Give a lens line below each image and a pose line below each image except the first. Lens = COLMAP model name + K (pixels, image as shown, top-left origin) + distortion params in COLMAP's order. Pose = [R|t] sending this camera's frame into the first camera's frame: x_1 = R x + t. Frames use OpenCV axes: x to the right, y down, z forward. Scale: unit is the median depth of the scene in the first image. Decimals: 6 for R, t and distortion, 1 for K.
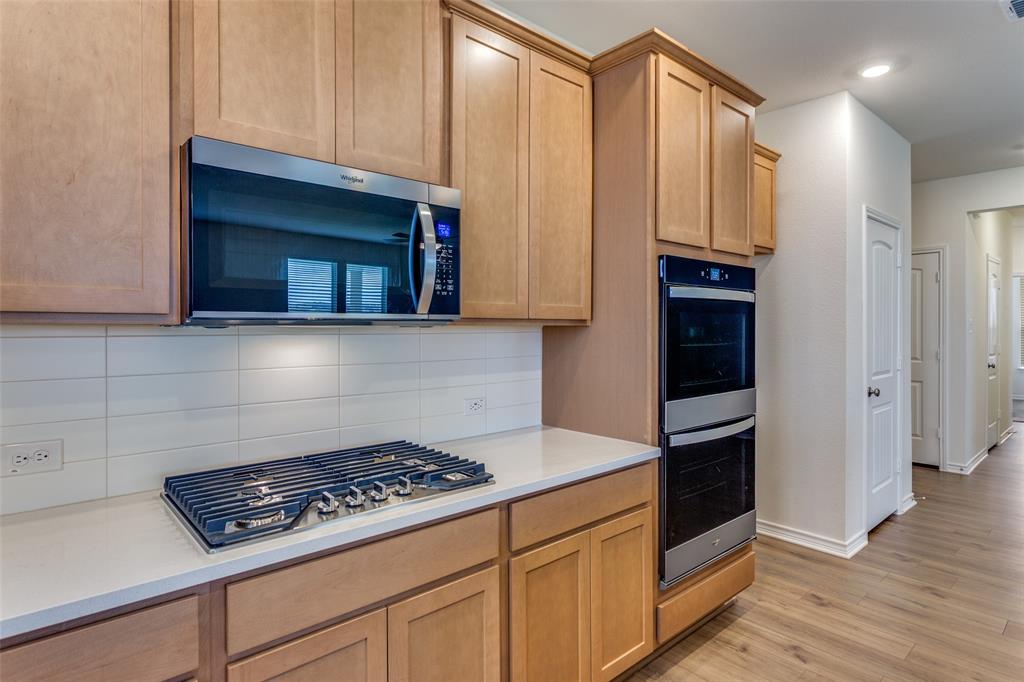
lens RADIAL K [[549.3, 0, 513.5], [0, 549.3, 332.9], [0, 0, 1]] dist [-0.006448, 0.002767]
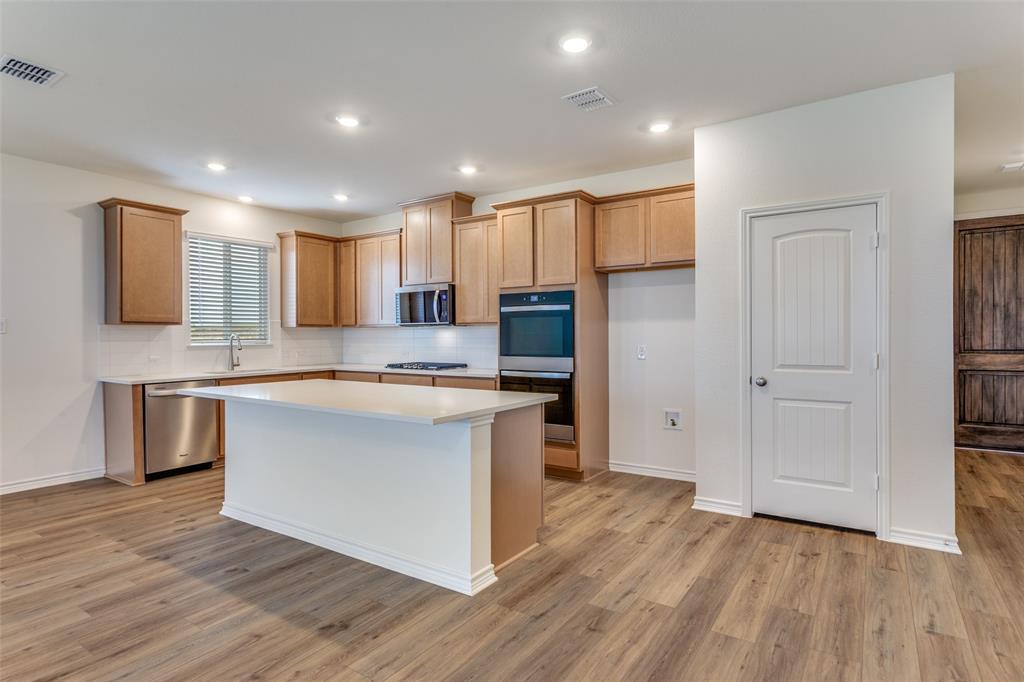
lens RADIAL K [[549.3, 0, 499.4], [0, 549.3, 339.3], [0, 0, 1]] dist [-0.006448, 0.002767]
pose [[0.245532, 0.011875, -0.969316, 2.828249], [-0.001855, 0.999929, 0.011780, 0.026509], [0.969387, -0.001094, 0.245537, 0.452769]]
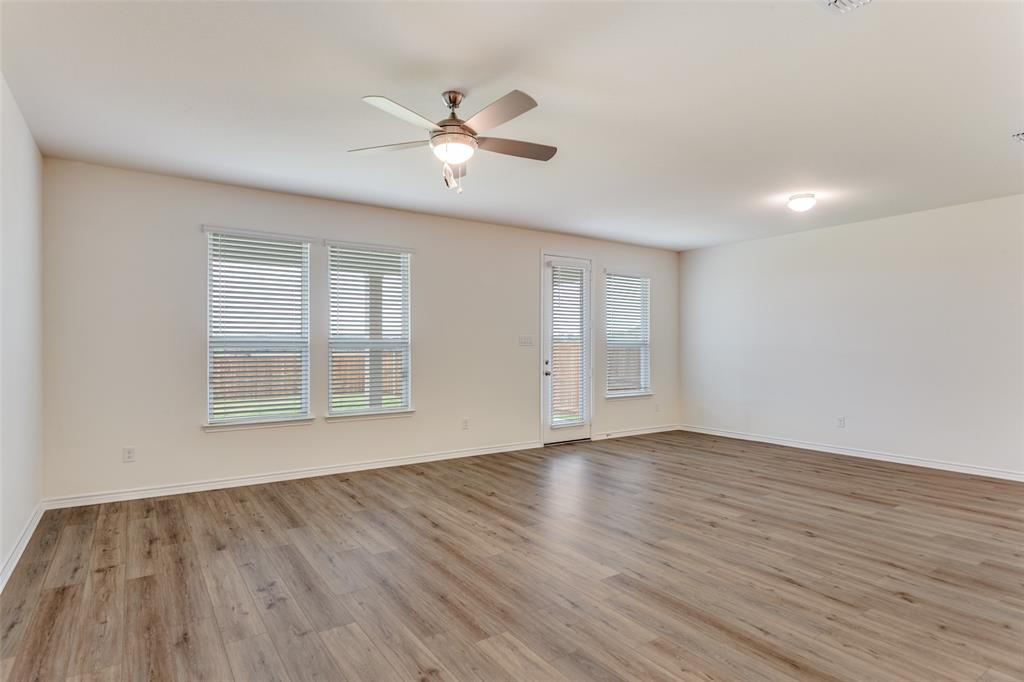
lens RADIAL K [[549.3, 0, 516.7], [0, 549.3, 343.8], [0, 0, 1]] dist [-0.006448, 0.002767]
pose [[-0.994009, 0.004994, 0.109181, 2.581120], [0.005707, 0.999964, 0.006217, -0.006012], [-0.109146, 0.006802, -0.994002, 1.642147]]
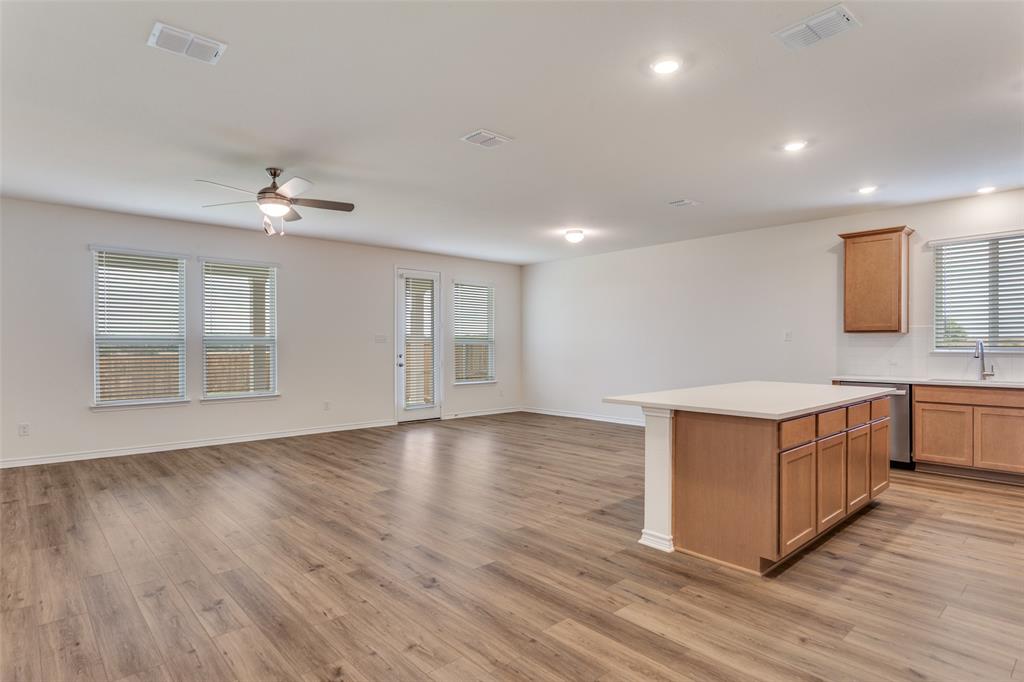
lens RADIAL K [[549.3, 0, 527.9], [0, 549.3, 346.1], [0, 0, 1]] dist [-0.006448, 0.002767]
pose [[-0.999320, 0.007868, -0.036016, 1.932721], [0.007429, 0.999897, 0.012297, 0.012604], [0.036109, 0.012021, -0.999276, 2.471667]]
